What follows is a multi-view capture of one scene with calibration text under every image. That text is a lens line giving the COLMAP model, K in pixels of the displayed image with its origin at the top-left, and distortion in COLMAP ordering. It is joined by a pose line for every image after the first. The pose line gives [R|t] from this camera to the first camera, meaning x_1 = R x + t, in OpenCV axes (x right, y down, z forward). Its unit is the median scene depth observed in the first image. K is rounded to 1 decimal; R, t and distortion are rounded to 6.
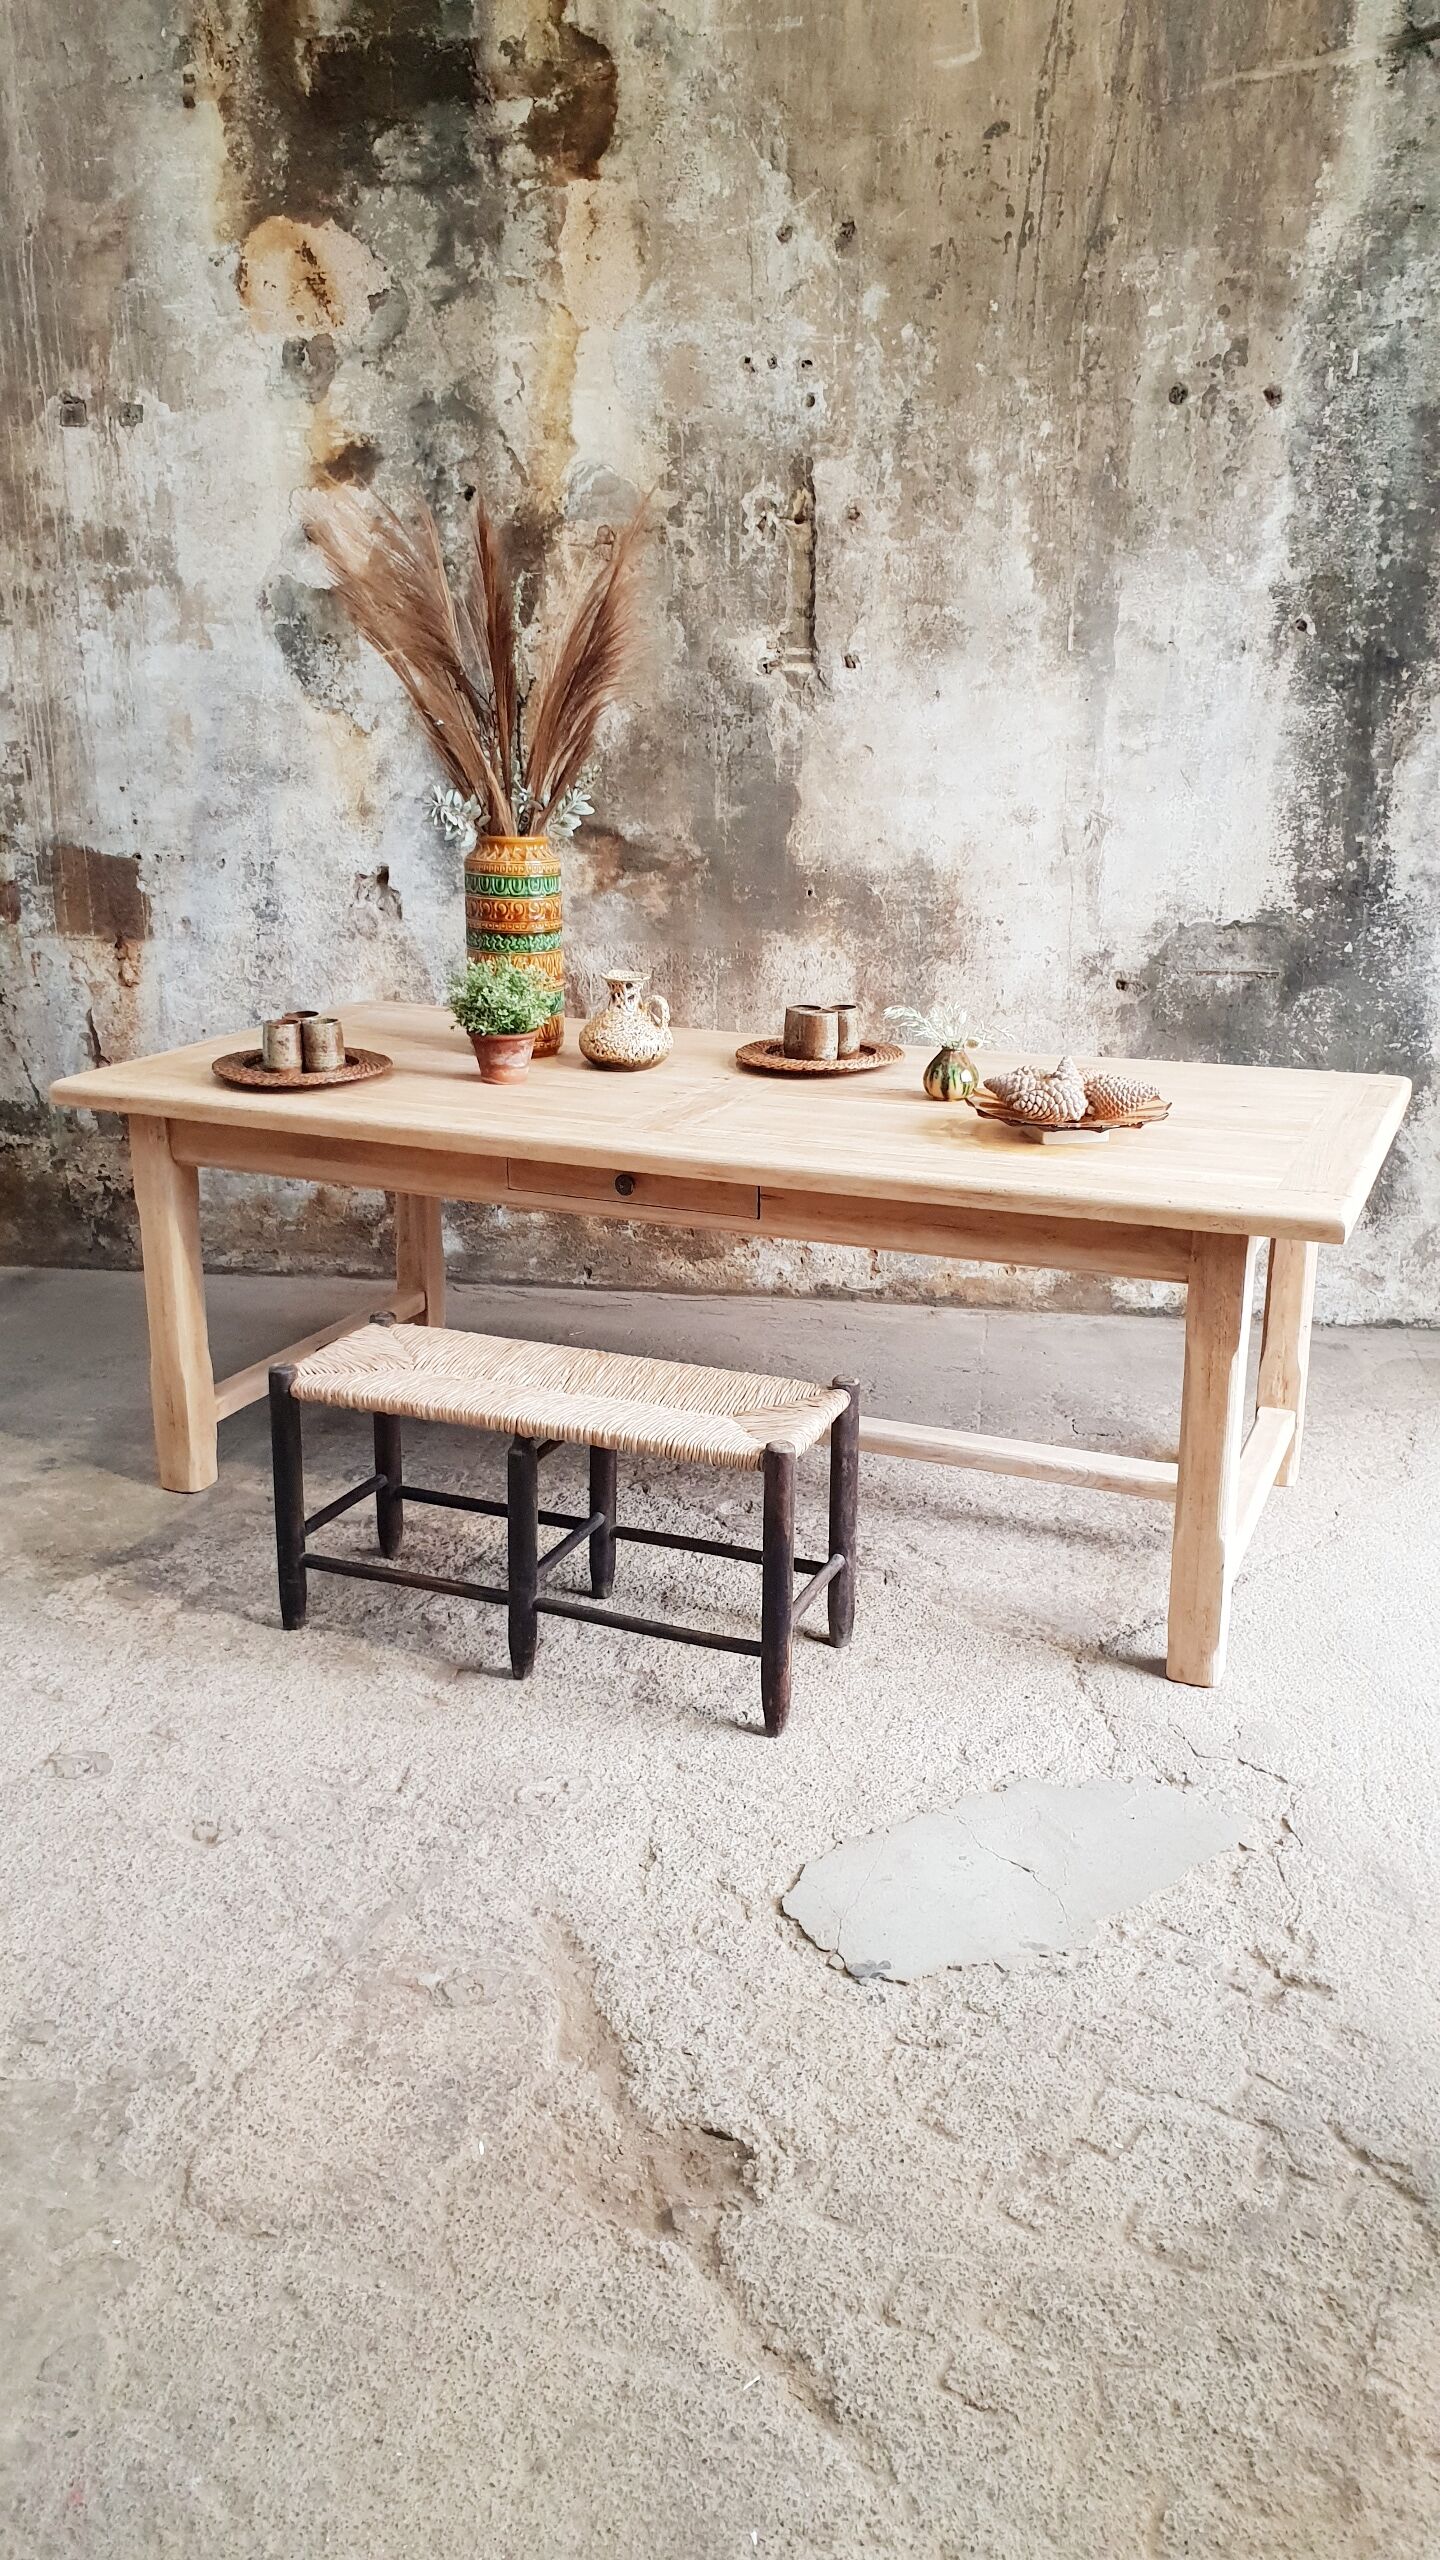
lens RADIAL K [[2005.5, 0, 742.2], [0, 2005.5, 1271.6], [0, 0, 1]] dist [-0.001739, 0.019464]
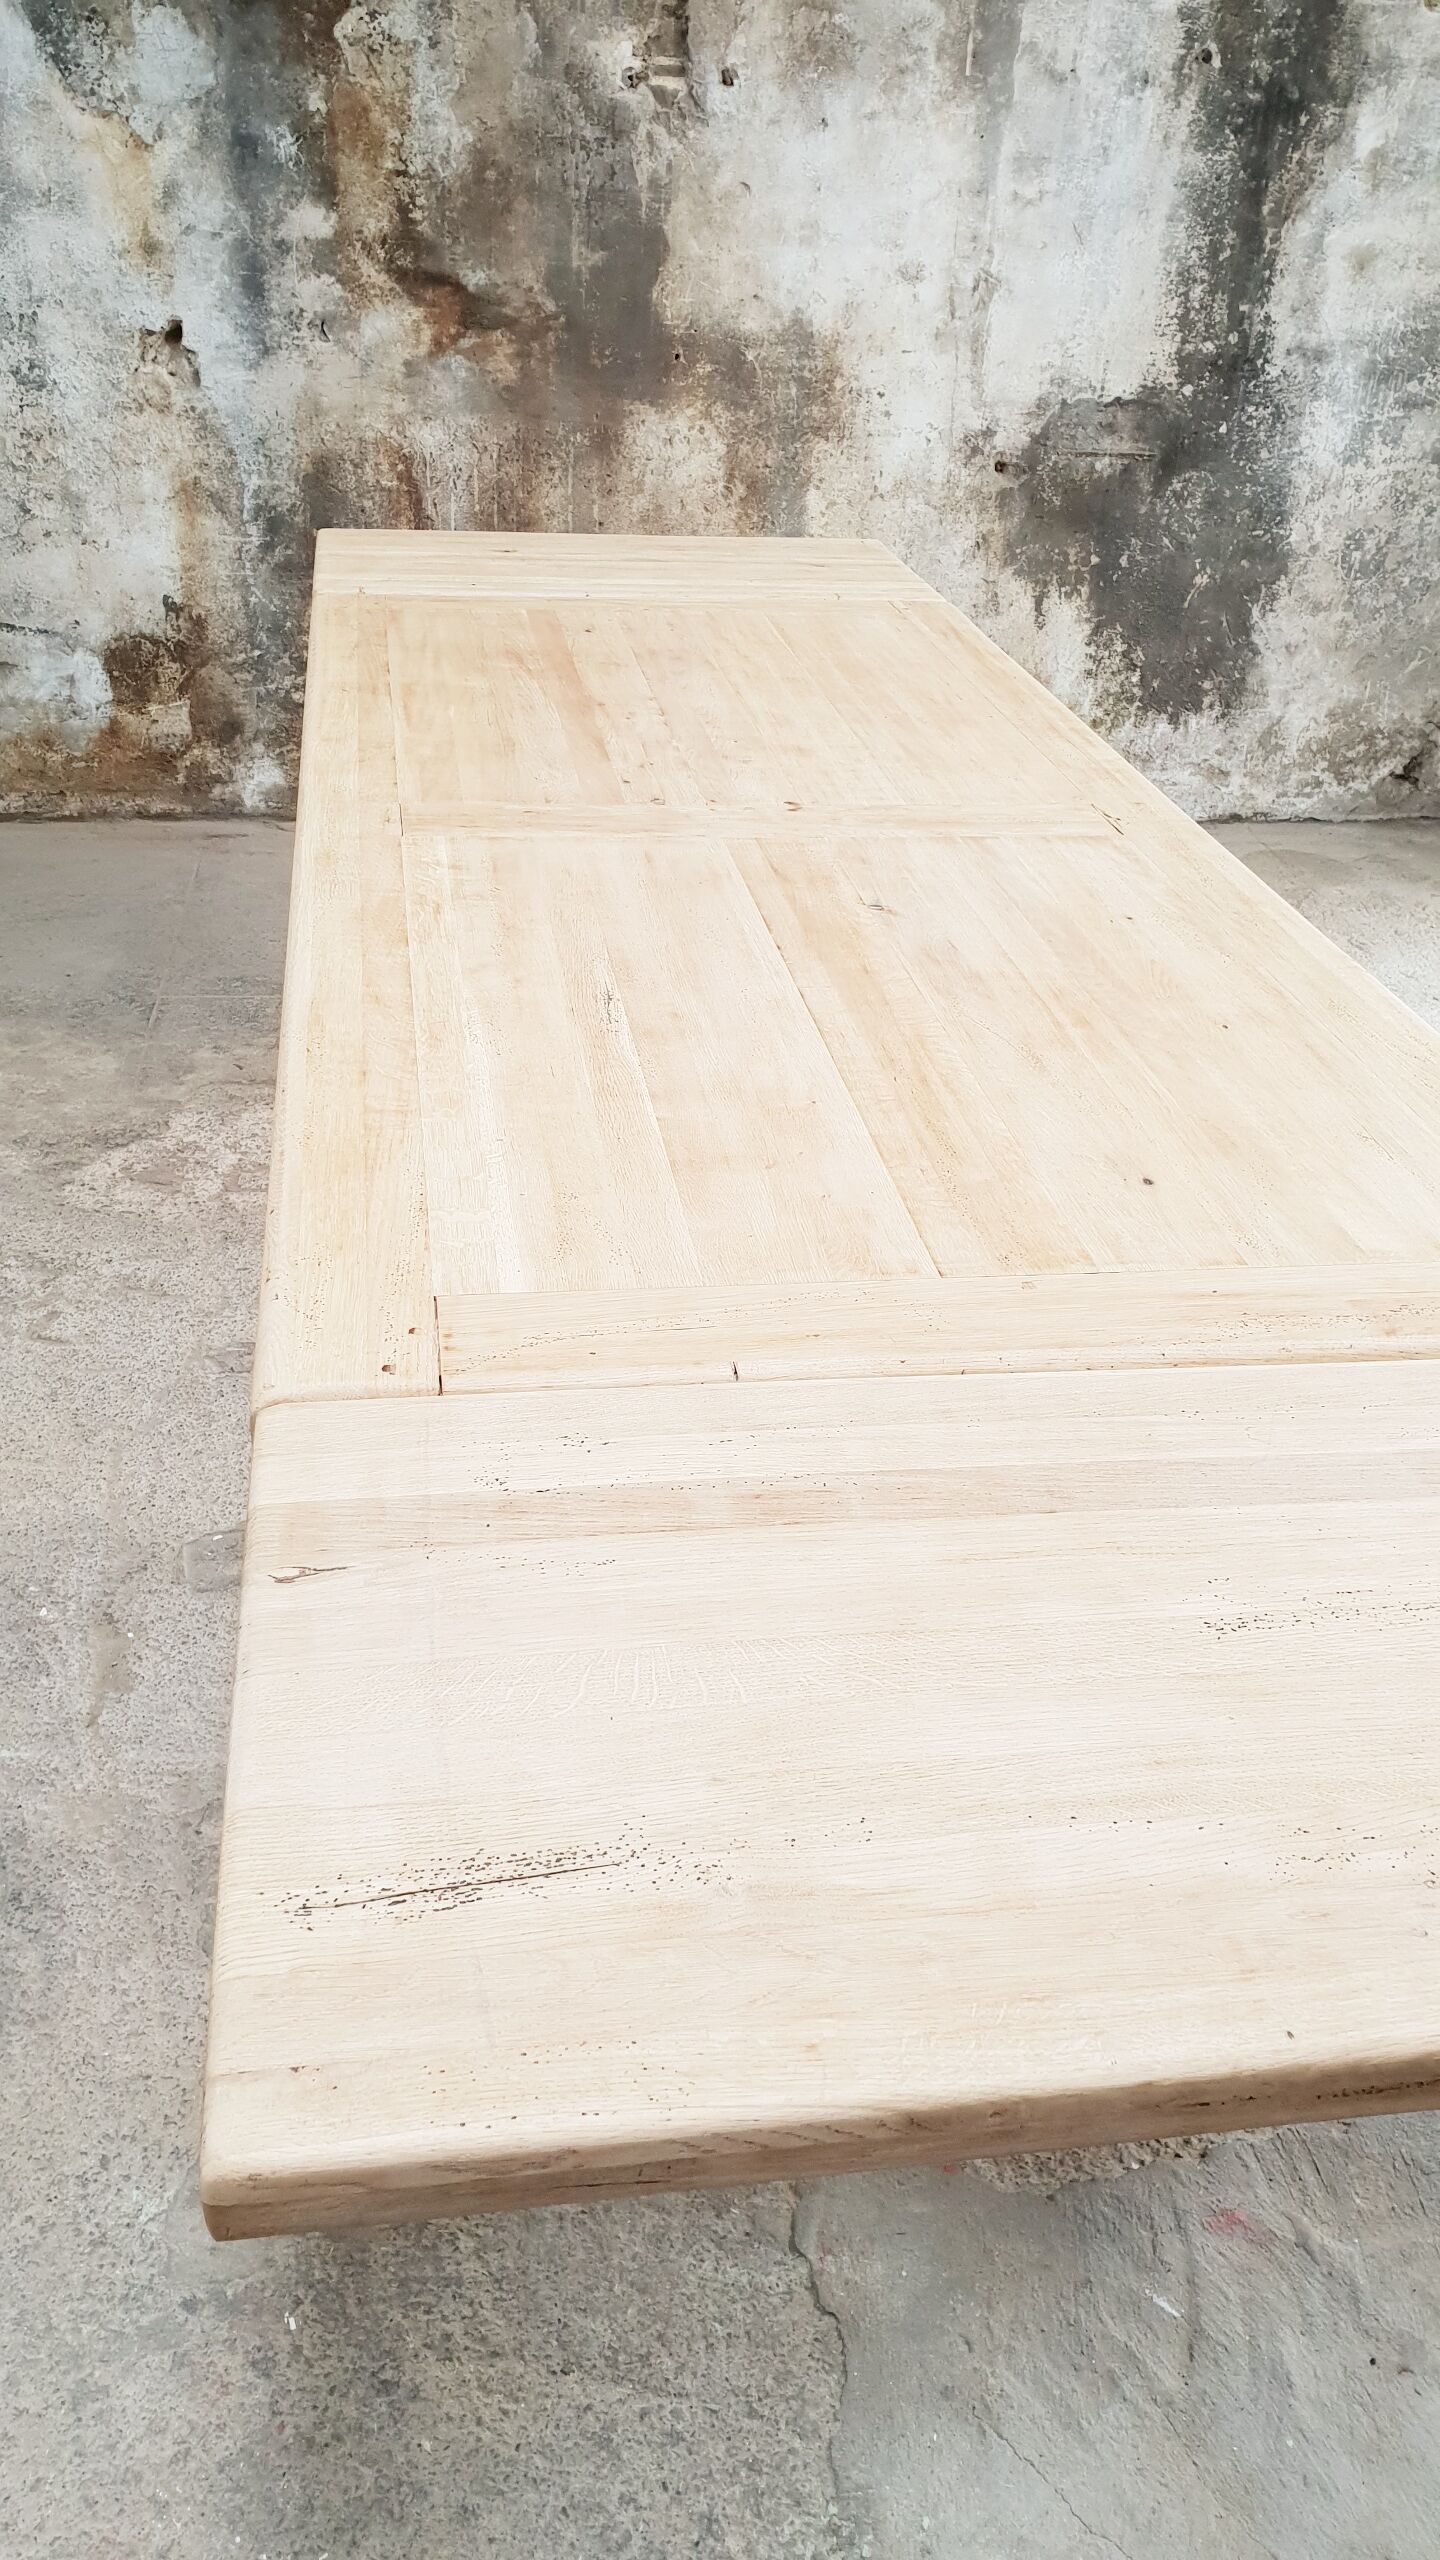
lens RADIAL K [[2005.5, 0, 733.9], [0, 2005.5, 1276.8], [0, 0, 1]] dist [-0.001739, 0.019464]
pose [[0.961756, -0.103075, 0.253772, -0.223886], [0.041852, 0.970914, 0.235744, 0.000642], [-0.270690, -0.216107, 0.938096, 0.053540]]
